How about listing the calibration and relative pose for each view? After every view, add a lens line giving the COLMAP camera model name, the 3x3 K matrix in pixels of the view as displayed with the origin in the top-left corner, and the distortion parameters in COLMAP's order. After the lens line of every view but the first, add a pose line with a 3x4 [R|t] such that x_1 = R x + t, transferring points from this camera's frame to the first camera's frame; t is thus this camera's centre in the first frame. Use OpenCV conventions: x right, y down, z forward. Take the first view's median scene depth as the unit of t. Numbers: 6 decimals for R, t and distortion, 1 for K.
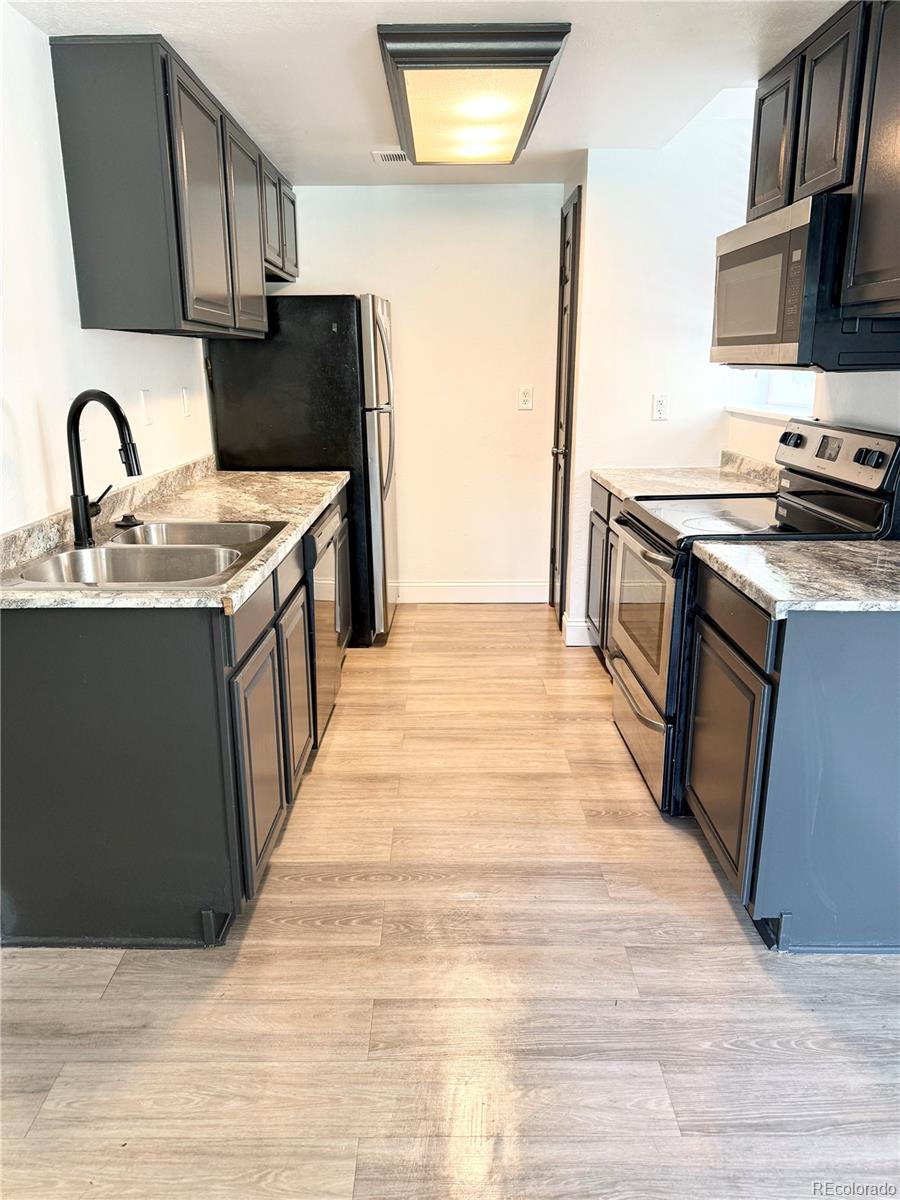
lens RADIAL K [[848.9, 0, 450.0], [0, 848.9, 600.0], [0, 0, 1]] dist [0.010146, -0.004259]
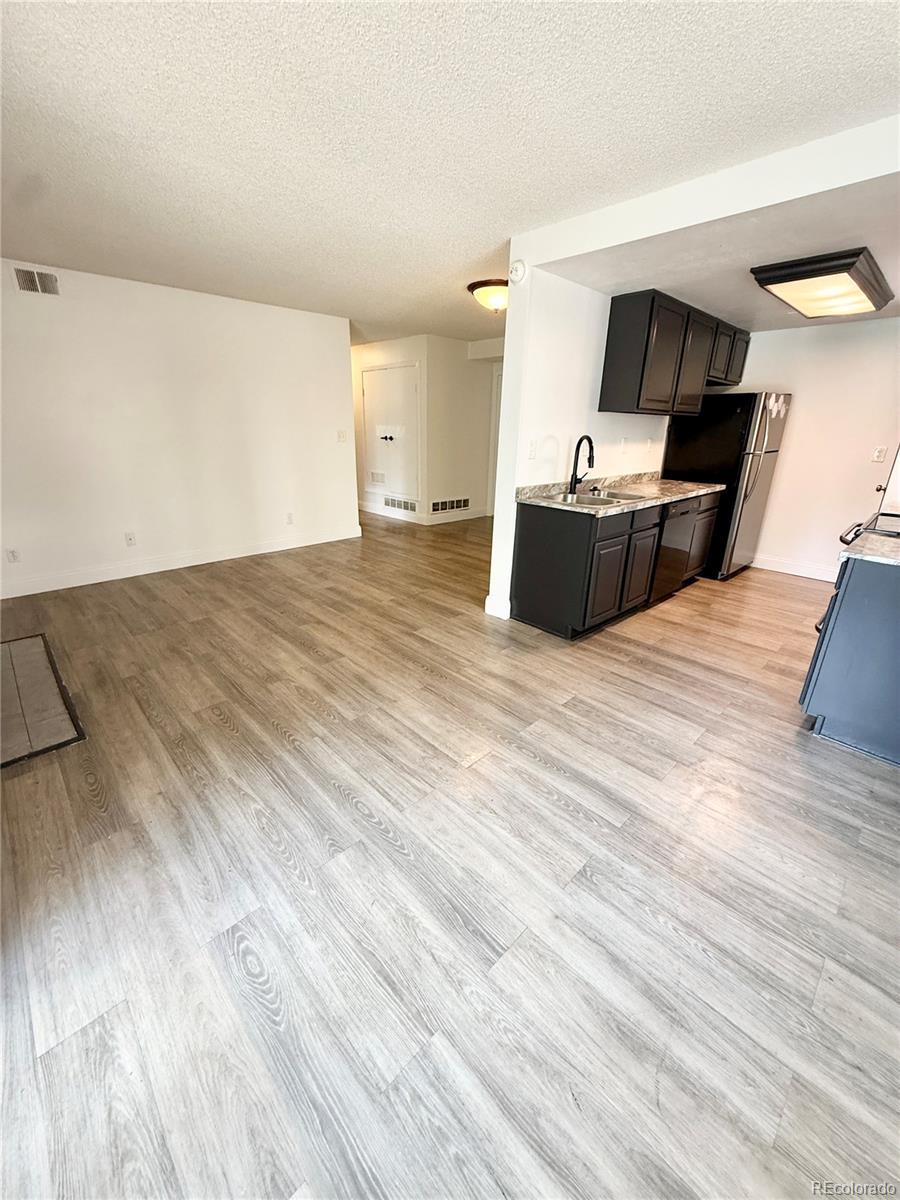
lens RADIAL K [[475.3, 0, 450.0], [0, 475.3, 600.0], [0, 0, 1]] dist [-0.000078, -0.000040]
pose [[0.690064, 0.266515, -0.672891, 0.435012], [-0.216495, 0.963172, 0.159467, 0.109632], [0.690610, 0.035635, 0.722349, -0.372019]]
